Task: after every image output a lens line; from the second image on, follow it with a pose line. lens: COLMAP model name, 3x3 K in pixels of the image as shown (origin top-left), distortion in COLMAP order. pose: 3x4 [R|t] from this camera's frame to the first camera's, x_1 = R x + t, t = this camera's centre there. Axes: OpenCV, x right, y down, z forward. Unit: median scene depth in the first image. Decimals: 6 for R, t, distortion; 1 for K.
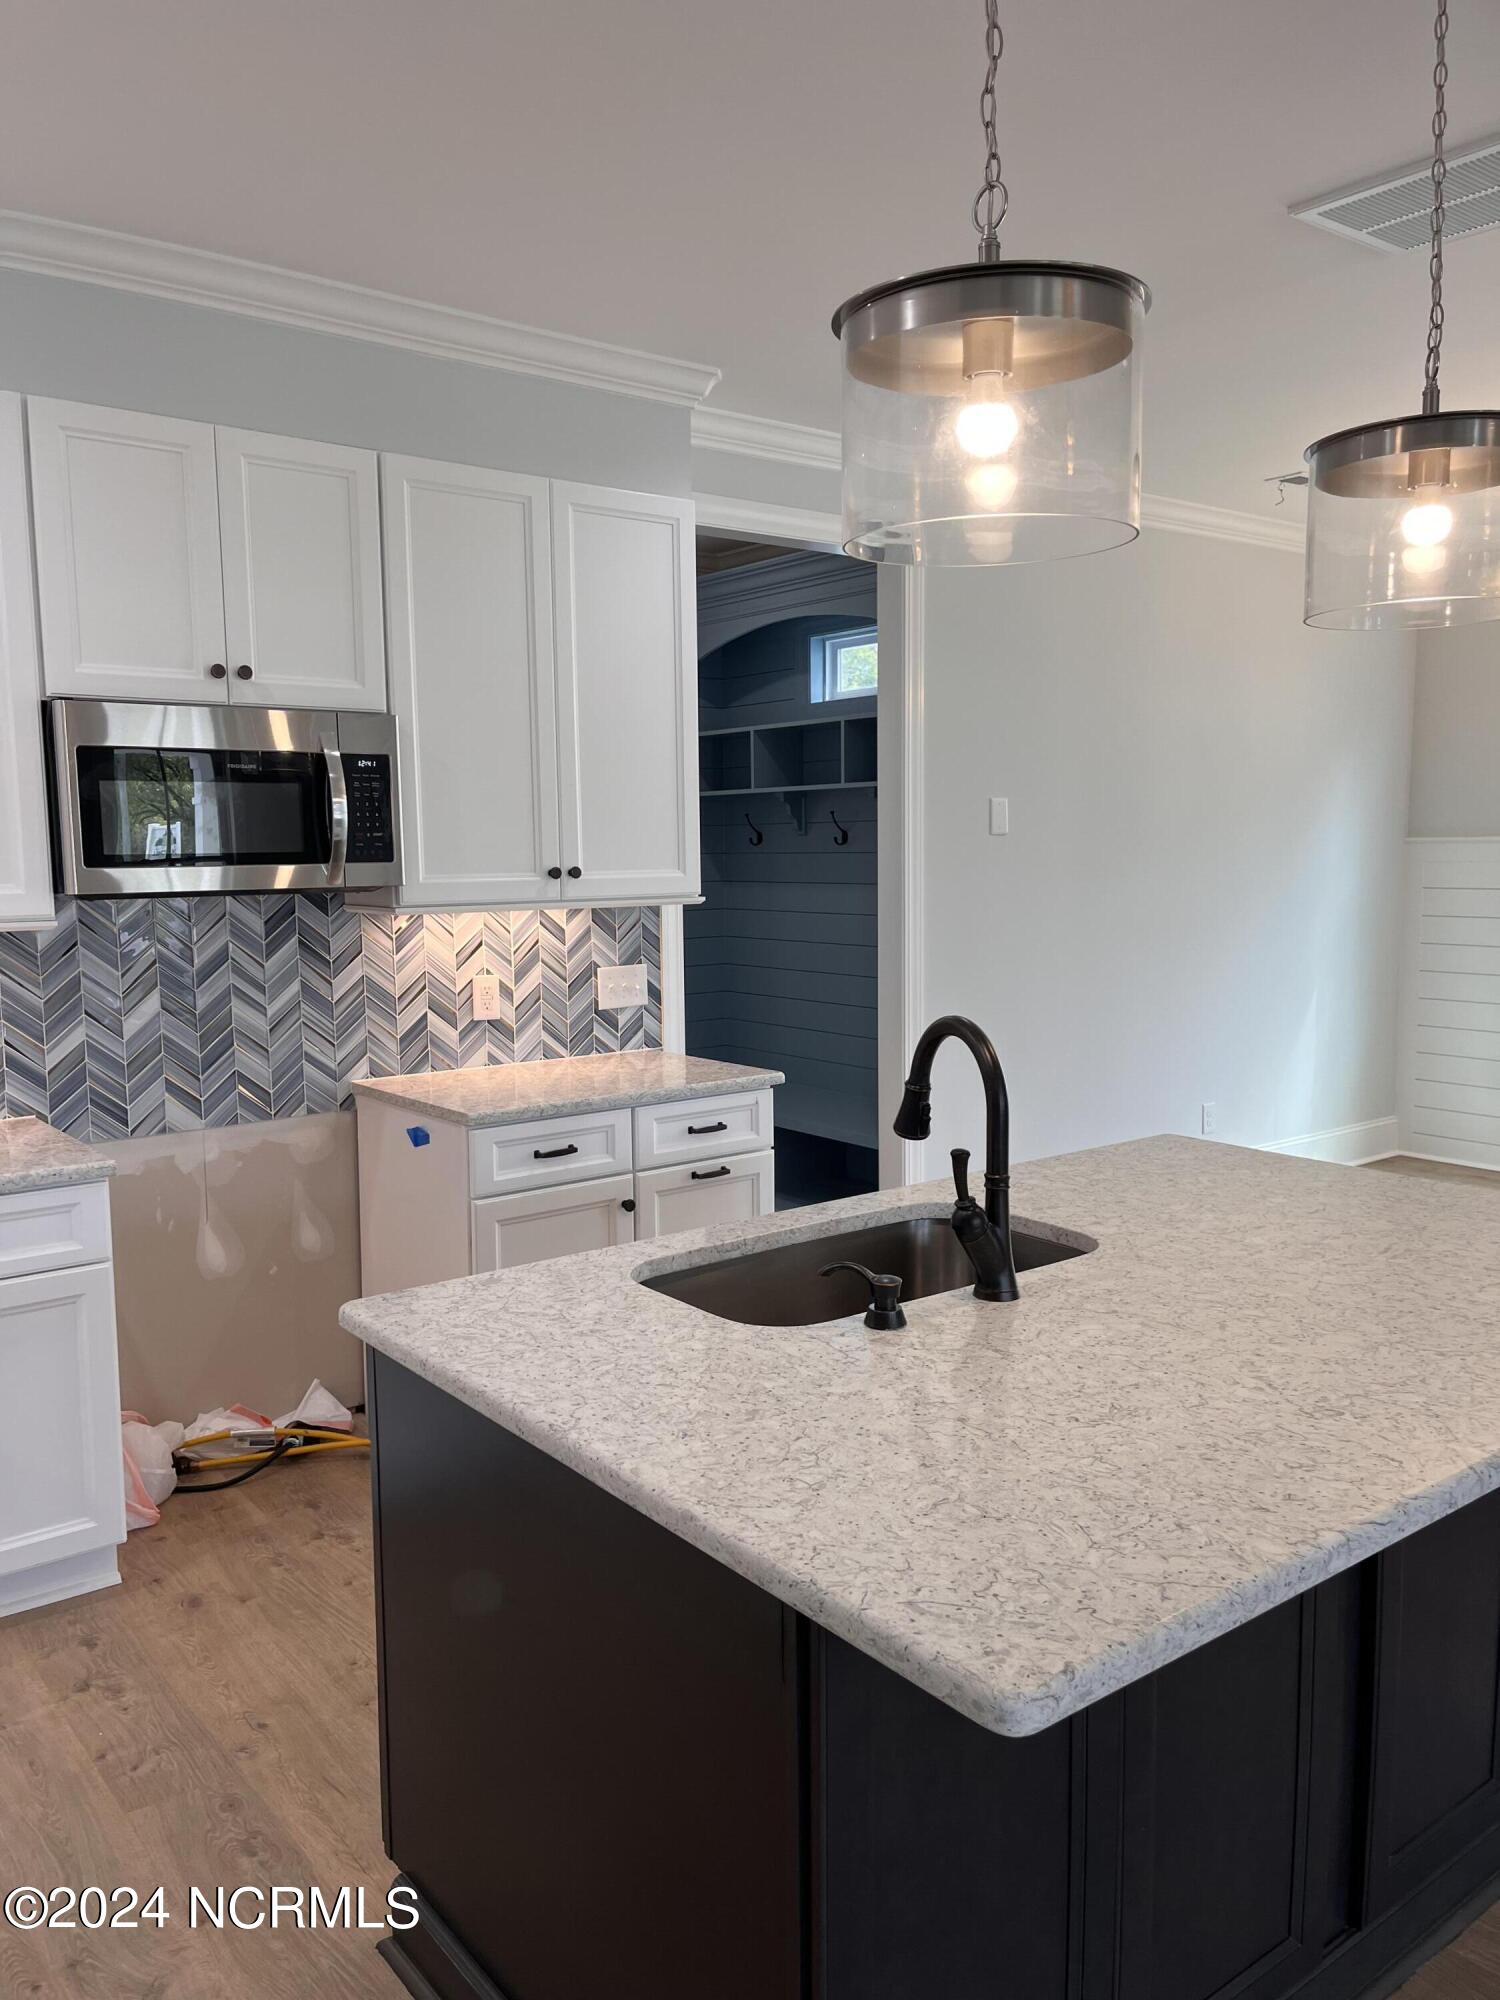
lens RADIAL K [[1522.0, 0, 701.9], [0, 1522.0, 1000.8], [0, 0, 1]] dist [0.063773, -0.095995]
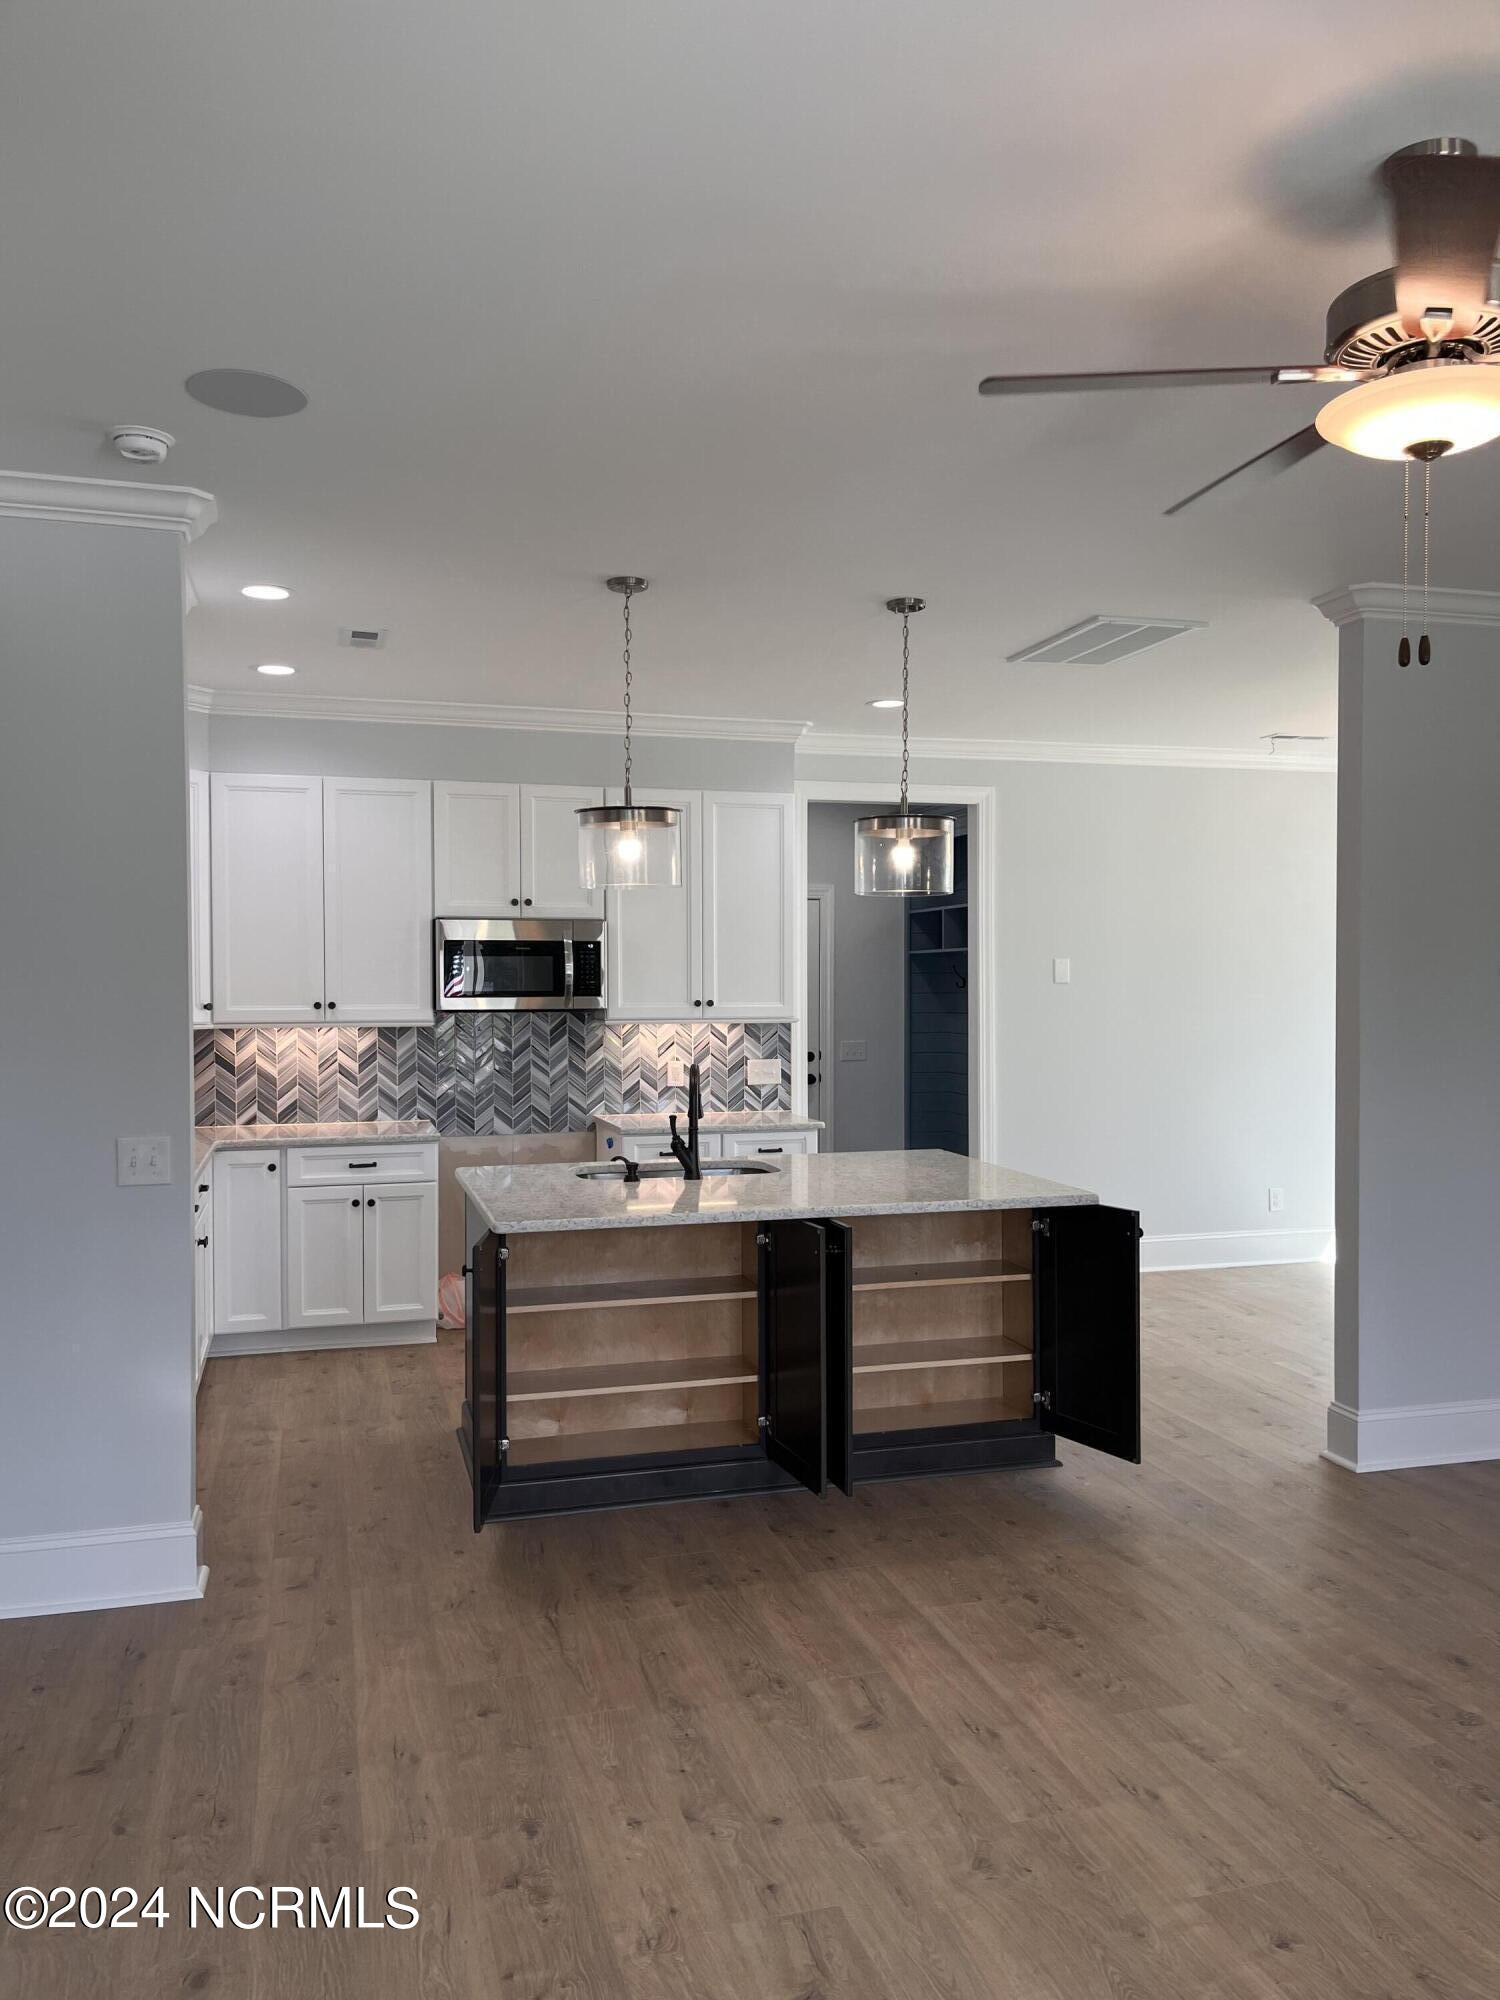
lens RADIAL K [[1522.0, 0, 742.6], [0, 1522.0, 996.4], [0, 0, 1]] dist [0.063773, -0.095995]
pose [[0.933195, 0.014248, -0.359088, 0.566528], [-0.046365, 0.995636, -0.080989, 0.048460], [0.356367, 0.092227, 0.929783, -0.620943]]
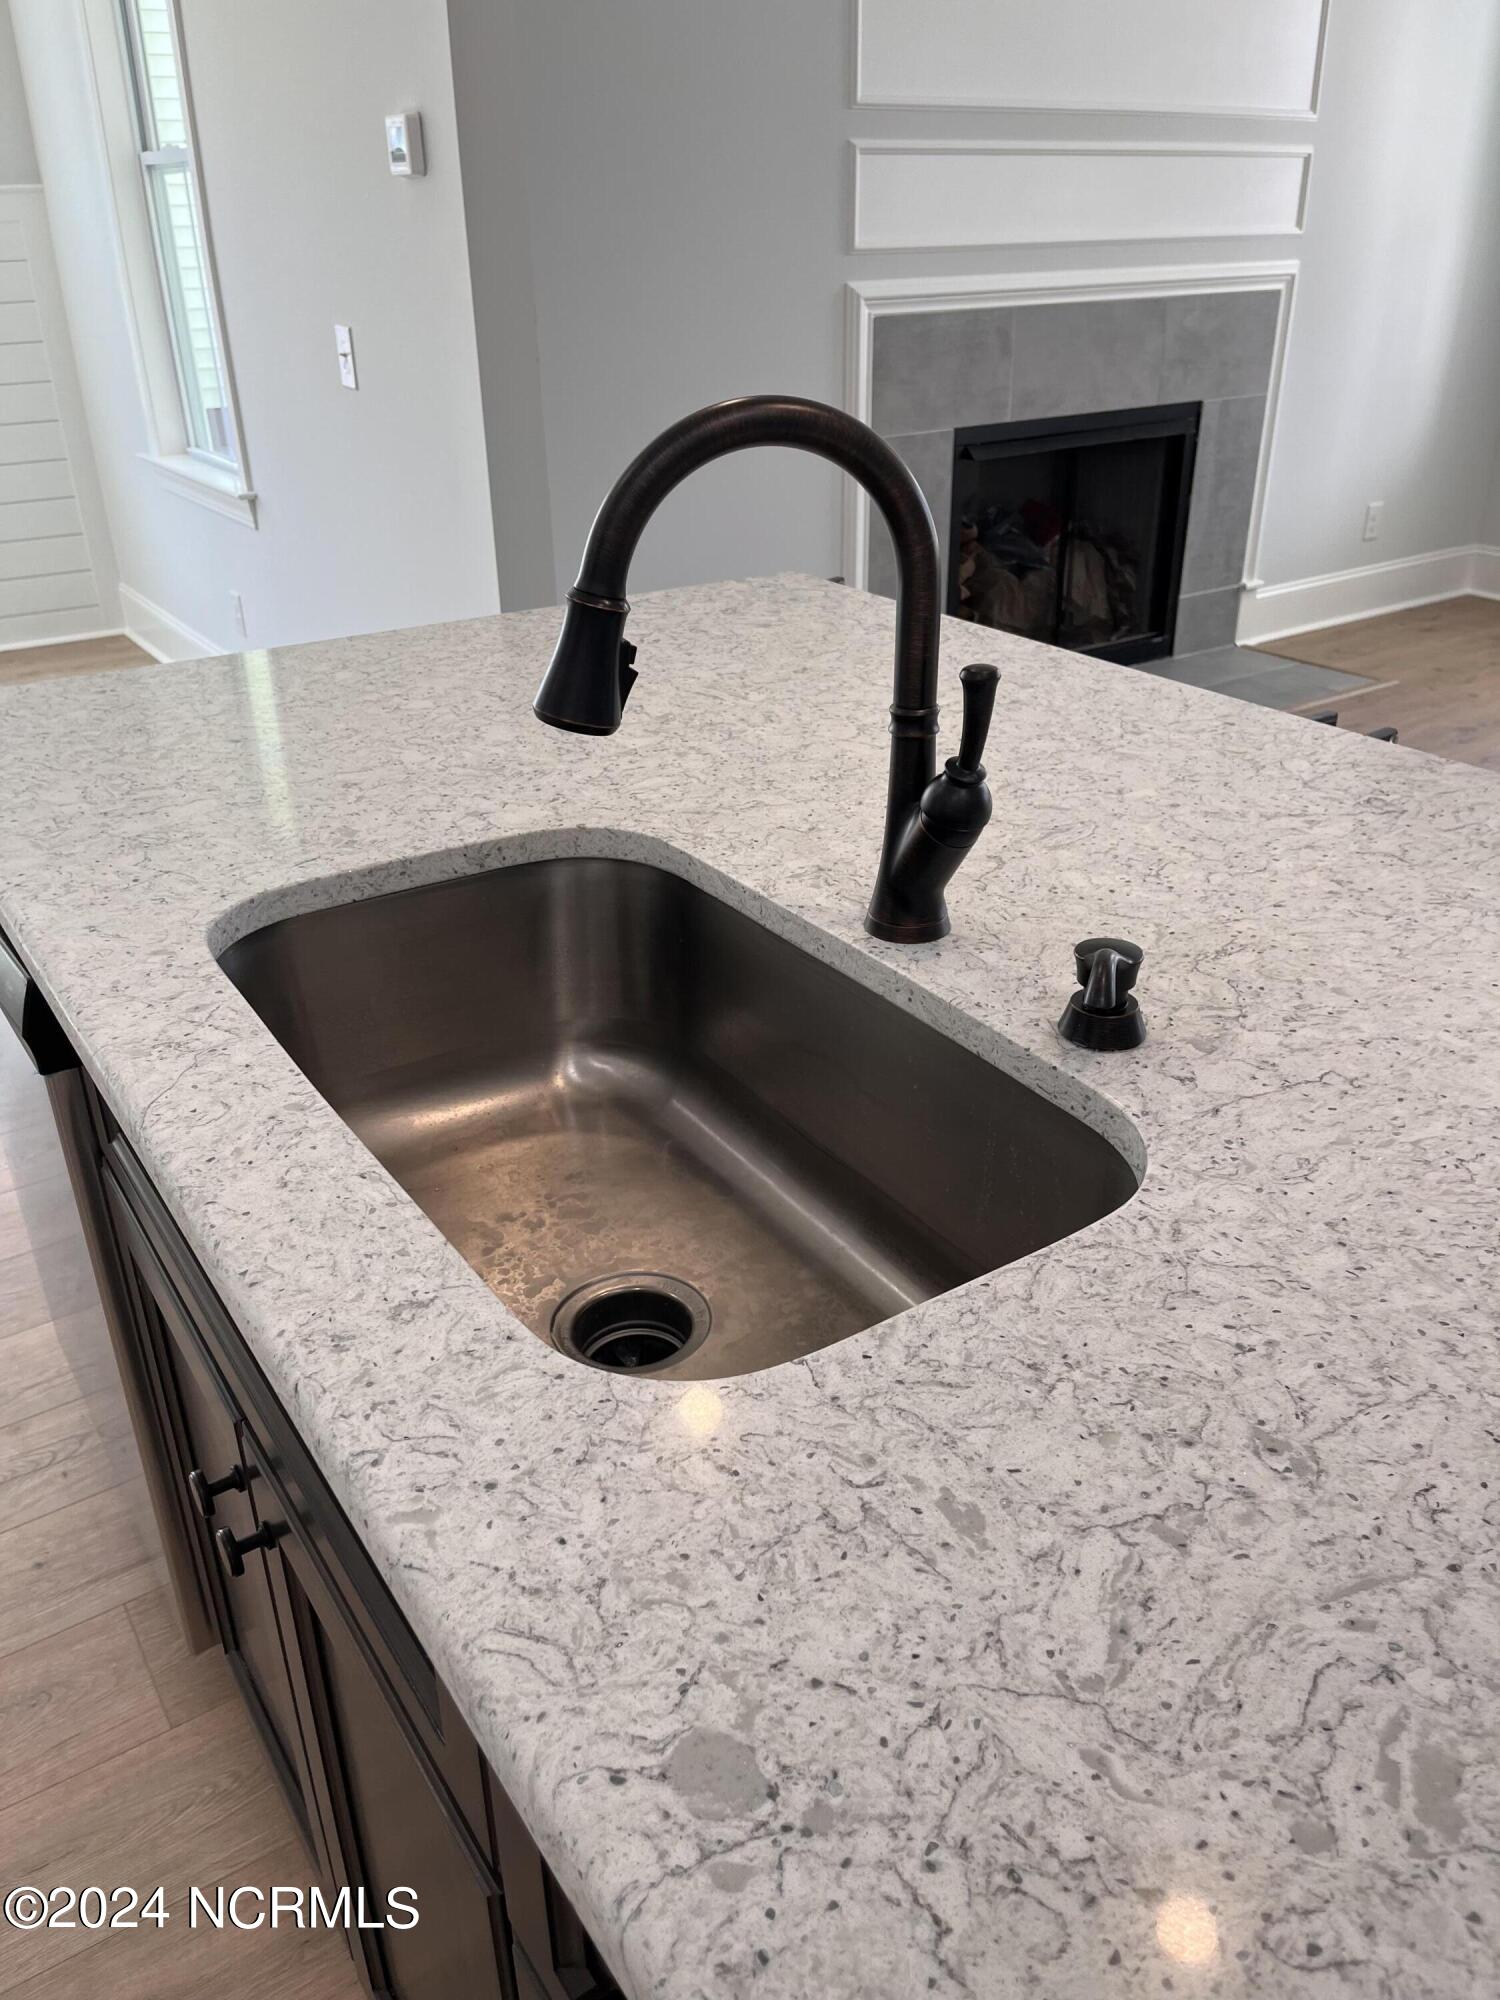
lens RADIAL K [[1522.0, 0, 754.5], [0, 1522.0, 1002.1], [0, 0, 1]] dist [0.063773, -0.095995]
pose [[0.041590, -0.447117, 0.893508, -0.369611], [0.116297, 0.890369, 0.440133, -0.038548], [-0.992343, 0.085607, 0.089029, 1.179844]]
